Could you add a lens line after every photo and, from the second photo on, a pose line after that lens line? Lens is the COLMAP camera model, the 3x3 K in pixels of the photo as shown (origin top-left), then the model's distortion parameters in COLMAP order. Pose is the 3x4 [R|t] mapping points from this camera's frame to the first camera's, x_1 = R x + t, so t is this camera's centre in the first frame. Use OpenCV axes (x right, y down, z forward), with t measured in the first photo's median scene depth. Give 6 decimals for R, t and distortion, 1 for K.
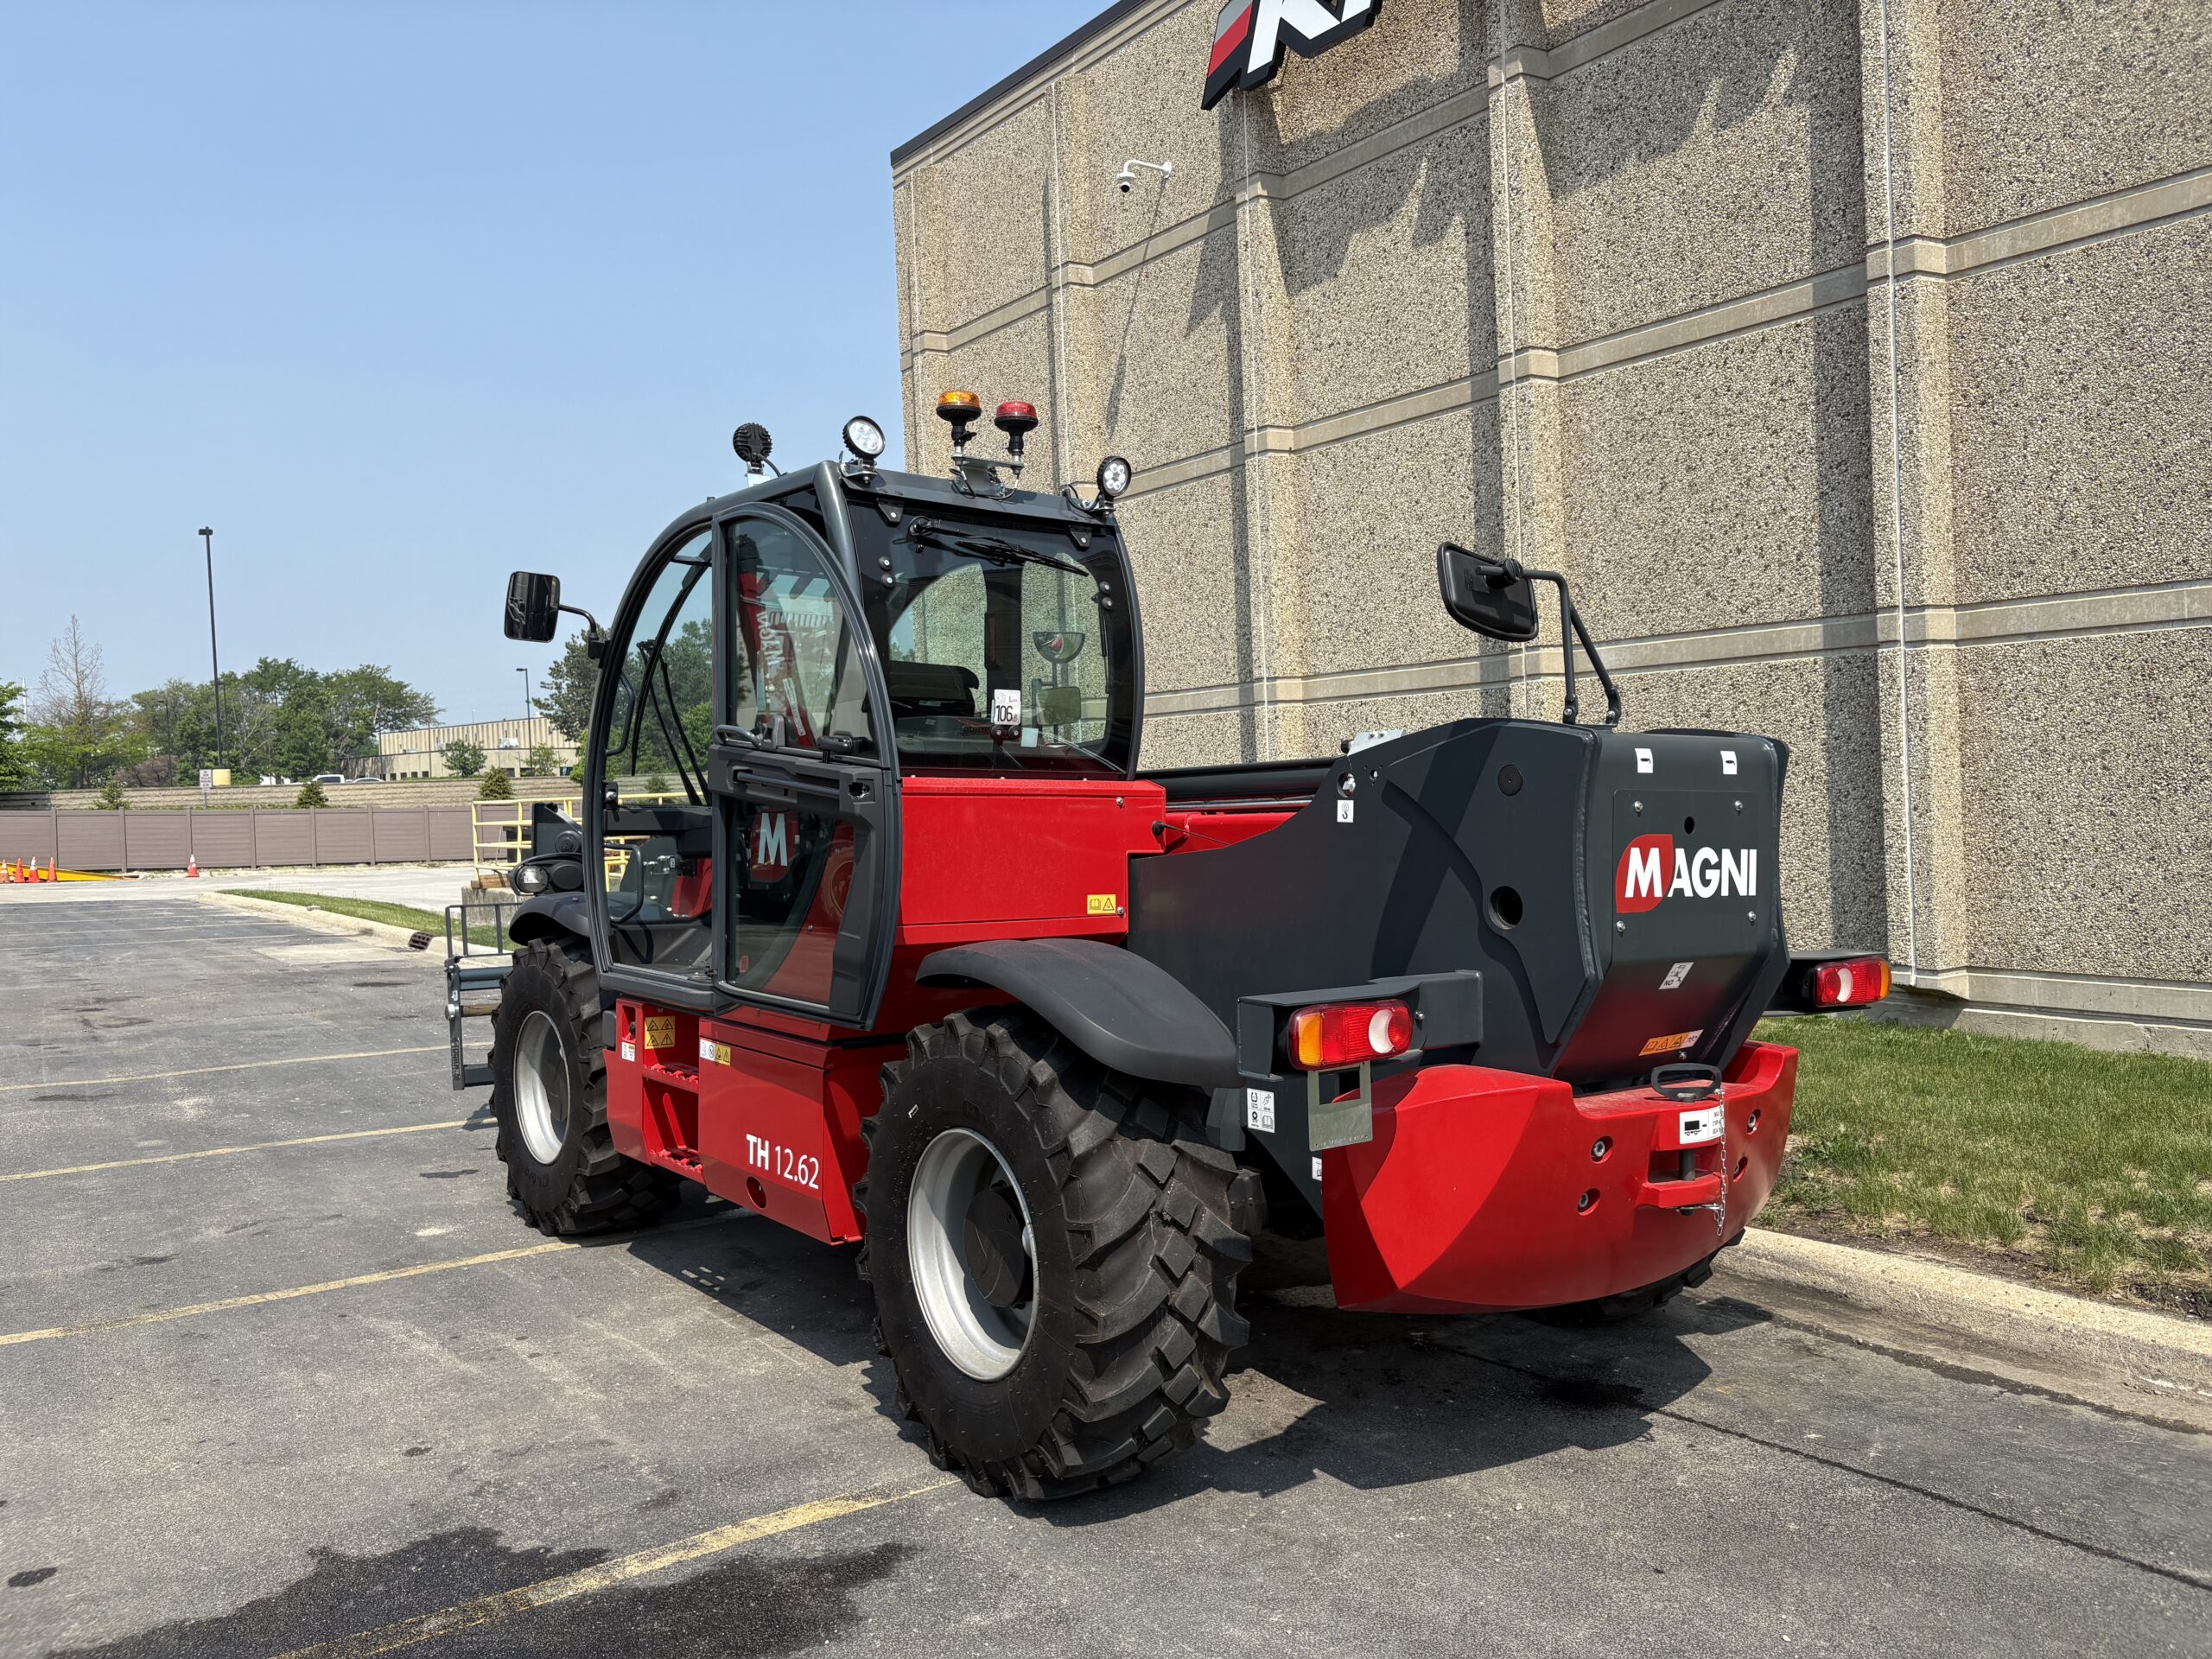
lens RADIAL K [[1677.5, 0, 1095.2], [0, 1677.5, 813.8], [0, 0, 1]] dist [0.046000, -0.046535]
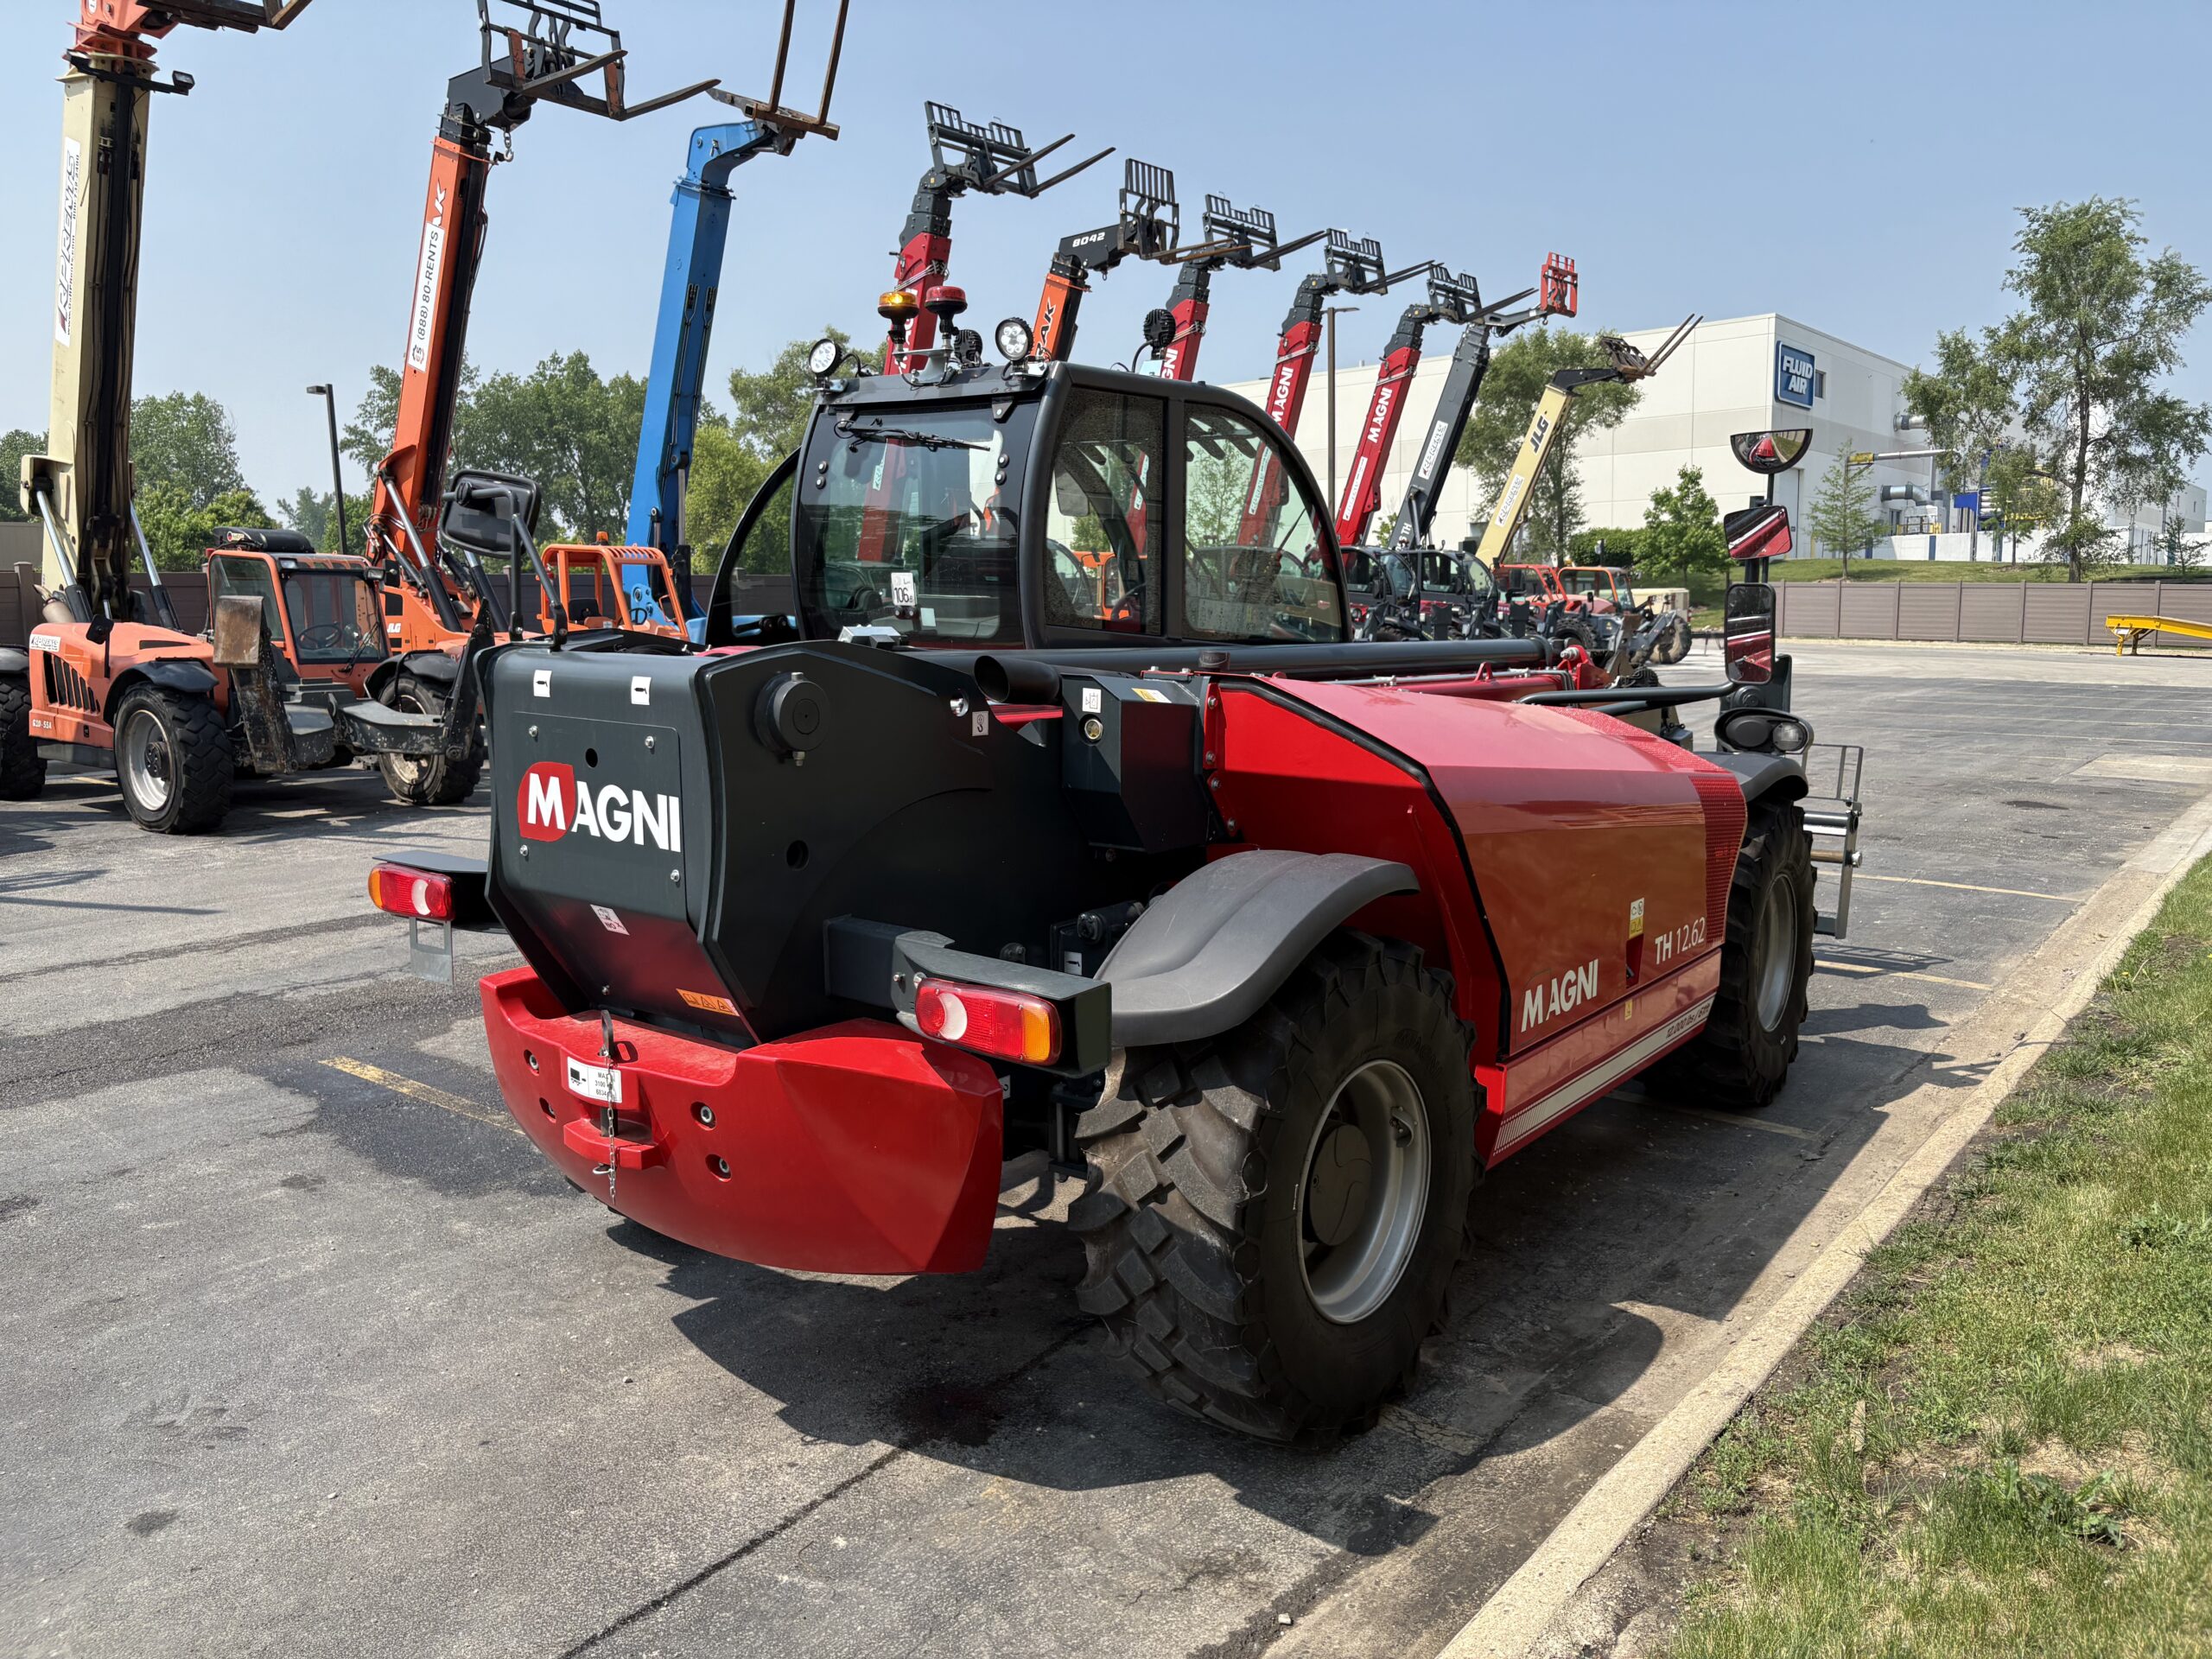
lens RADIAL K [[1677.5, 0, 1105.3], [0, 1677.5, 859.3], [0, 0, 1]] dist [0.046000, -0.046535]
pose [[0.265620, 0.163702, -0.950078, 0.628619], [-0.006812, 0.985772, 0.167948, -0.045128], [0.964054, -0.038138, 0.262956, 0.501350]]
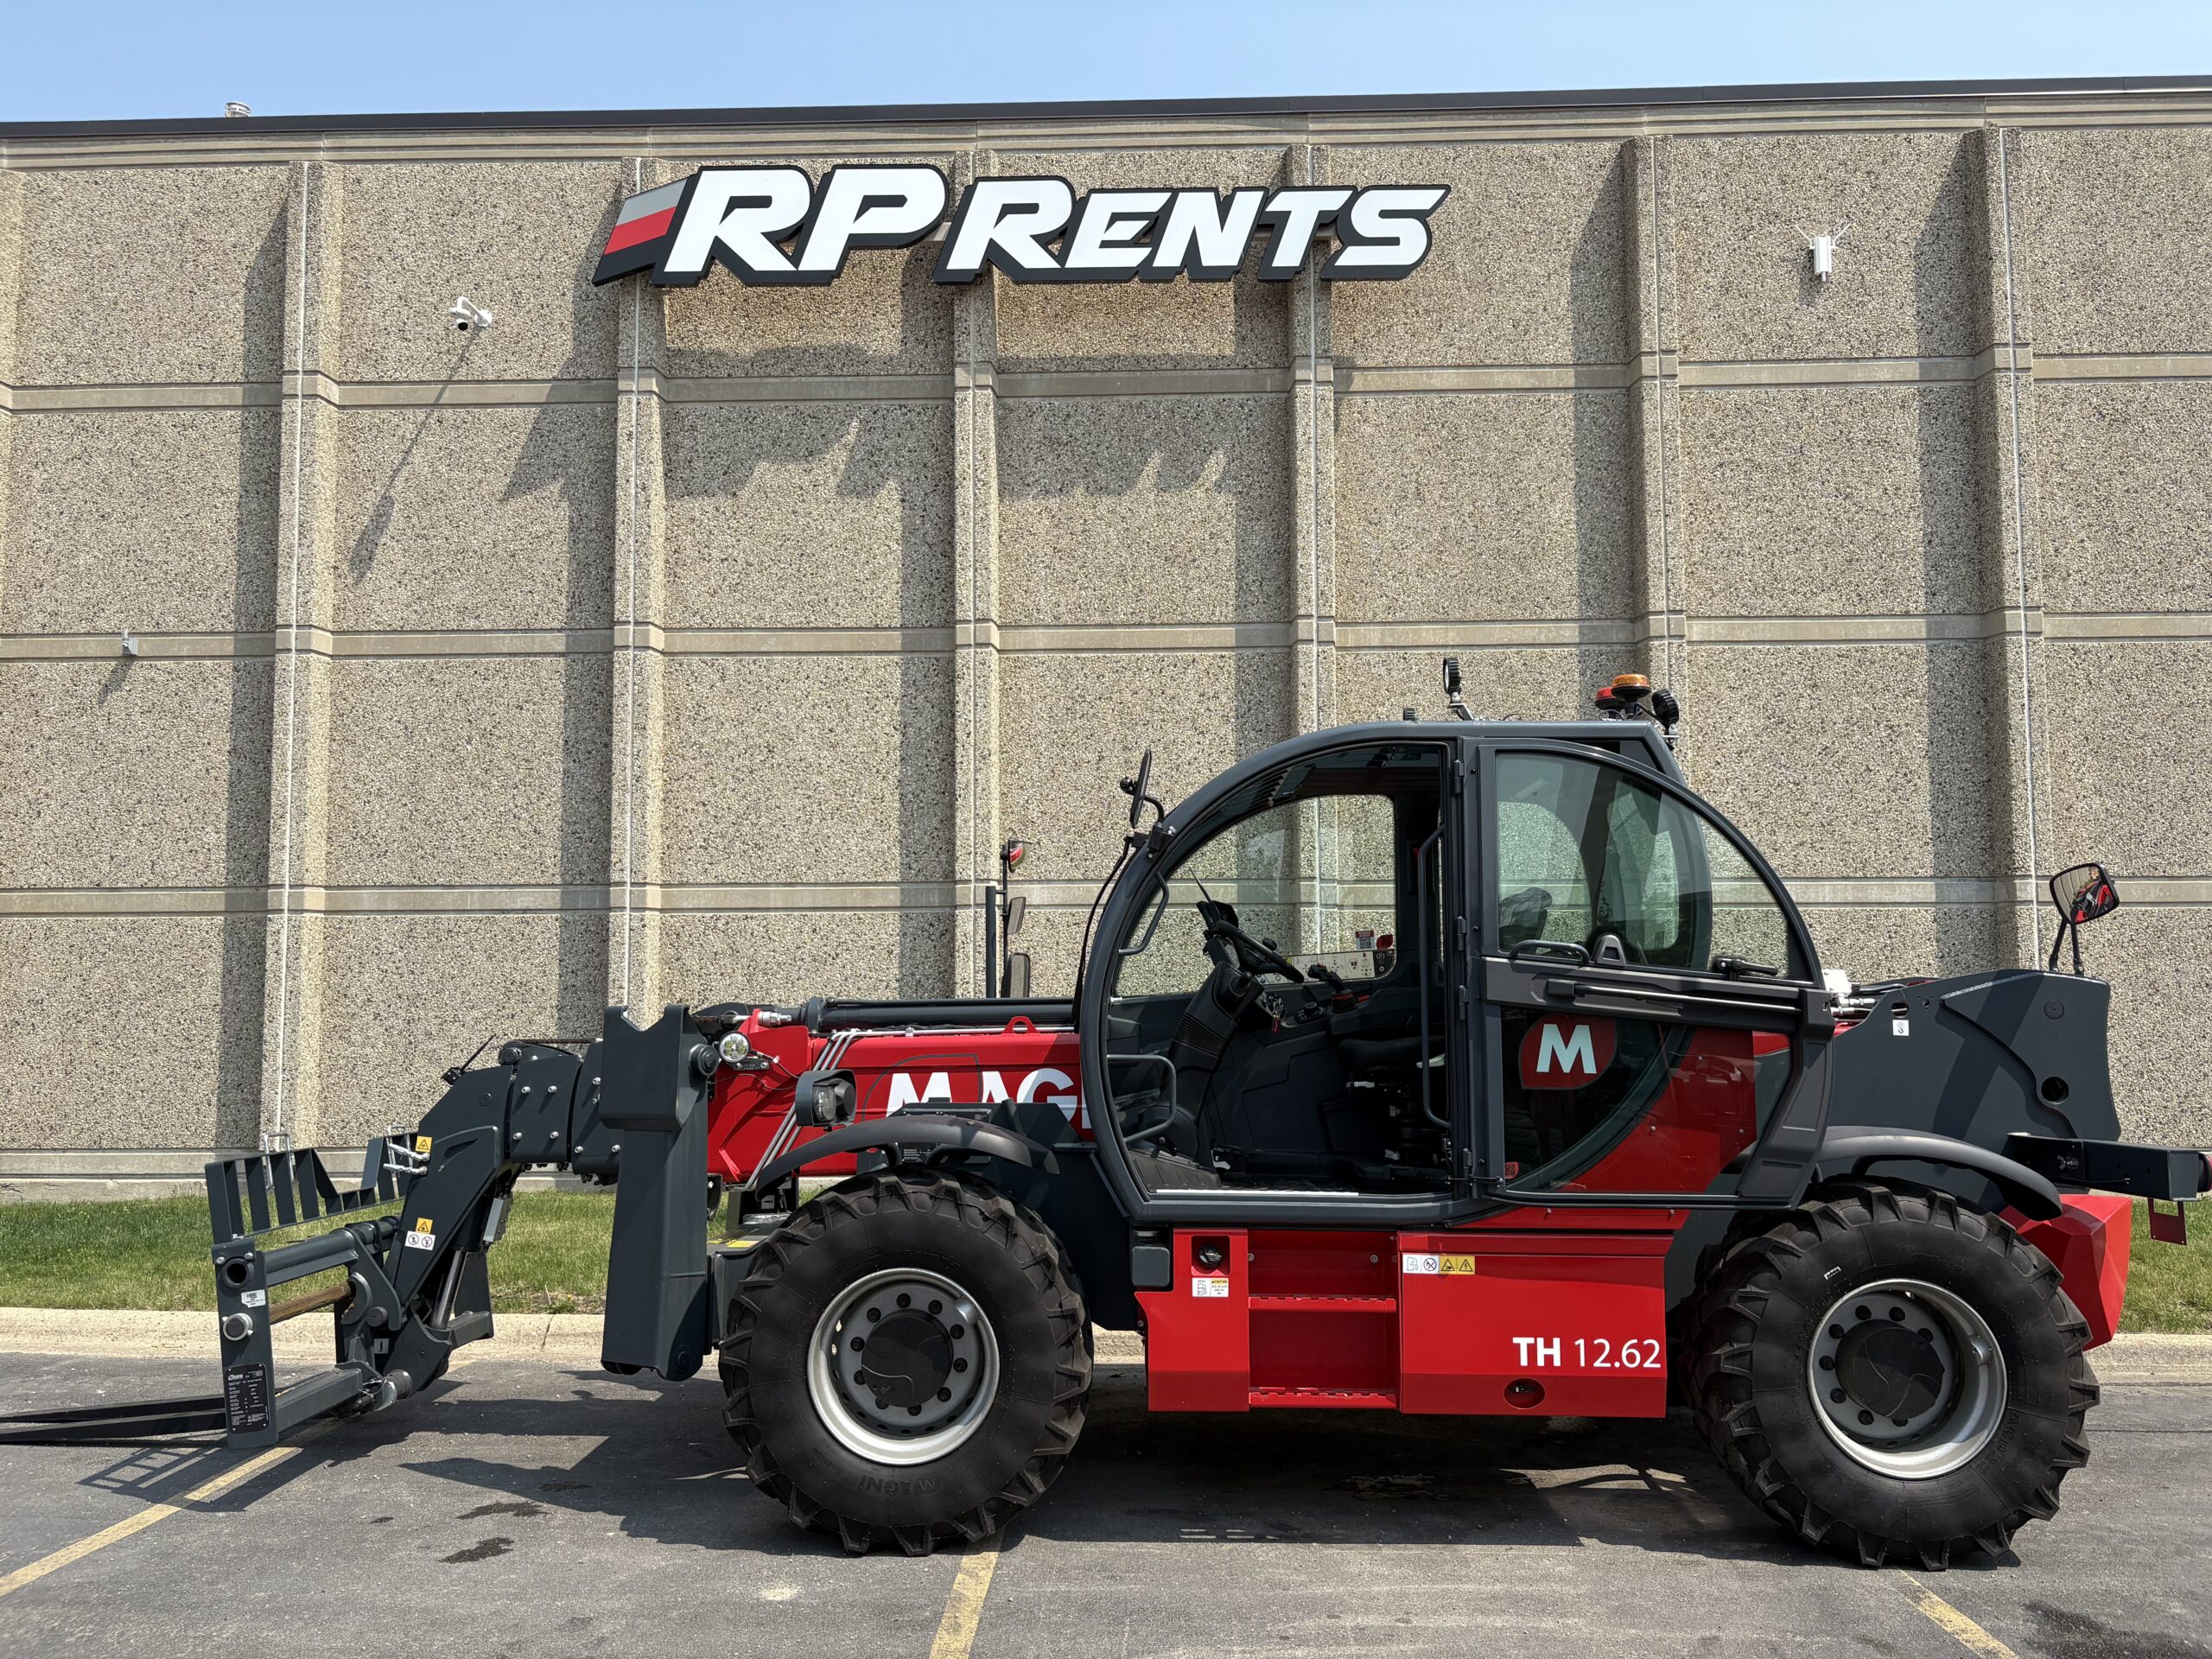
lens RADIAL K [[1677.5, 0, 1077.4], [0, 1677.5, 843.9], [0, 0, 1]] dist [0.046000, -0.046535]
pose [[0.612332, 0.093600, 0.785041, -0.756186], [-0.004789, 0.993388, -0.114706, 0.006300], [-0.790586, 0.066479, 0.608731, 0.351702]]
